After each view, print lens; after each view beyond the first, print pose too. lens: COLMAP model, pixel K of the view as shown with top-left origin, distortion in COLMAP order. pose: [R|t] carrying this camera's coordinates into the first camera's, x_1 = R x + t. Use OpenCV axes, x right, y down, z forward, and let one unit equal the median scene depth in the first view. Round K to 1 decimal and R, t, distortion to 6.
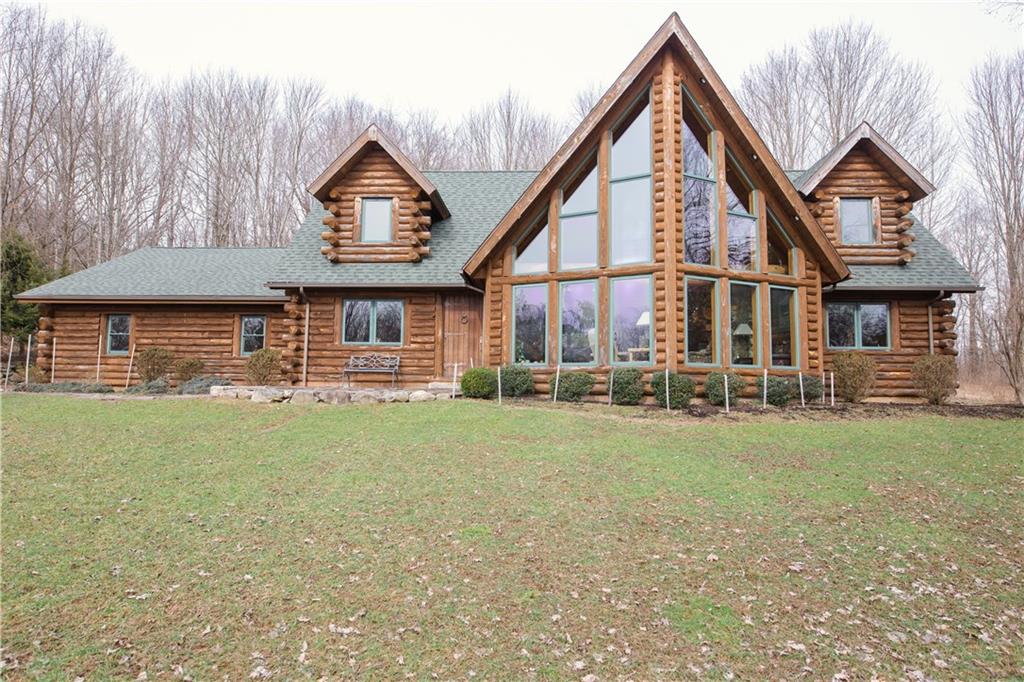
lens RADIAL K [[589.5, 0, 512.3], [0, 589.5, 340.0], [0, 0, 1]] dist [-0.025752, 0.005288]
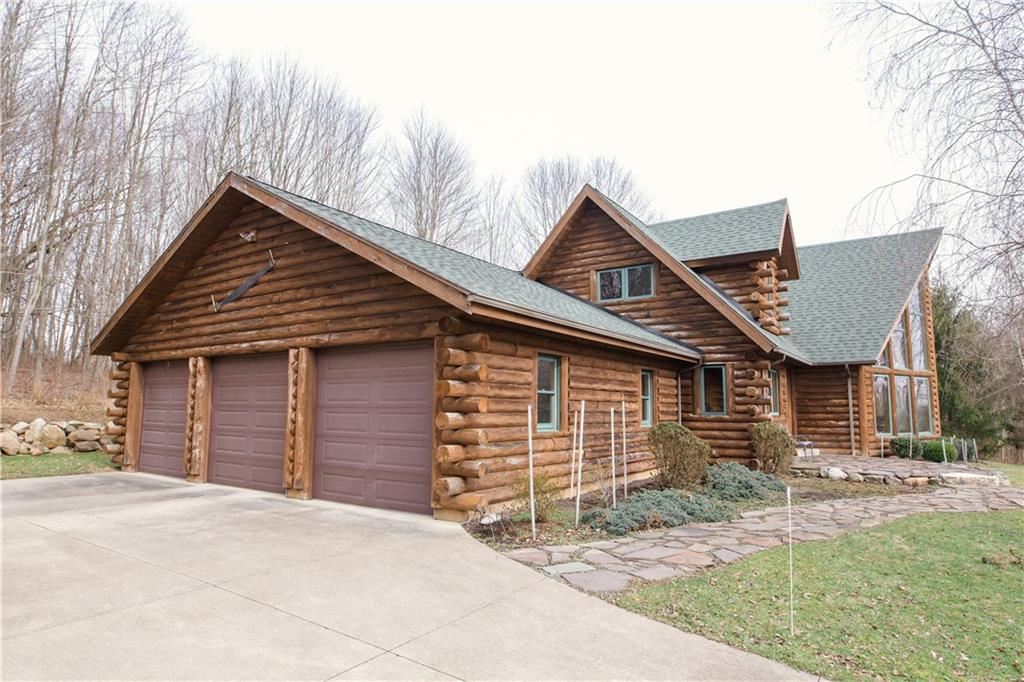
lens RADIAL K [[589.5, 0, 511.9], [0, 589.5, 341.5], [0, 0, 1]] dist [-0.025752, 0.005288]
pose [[0.513412, 0.087579, 0.853662, -1.164192], [-0.072244, 0.995658, -0.058698, -0.022861], [-0.855096, -0.031535, 0.517510, 0.752665]]
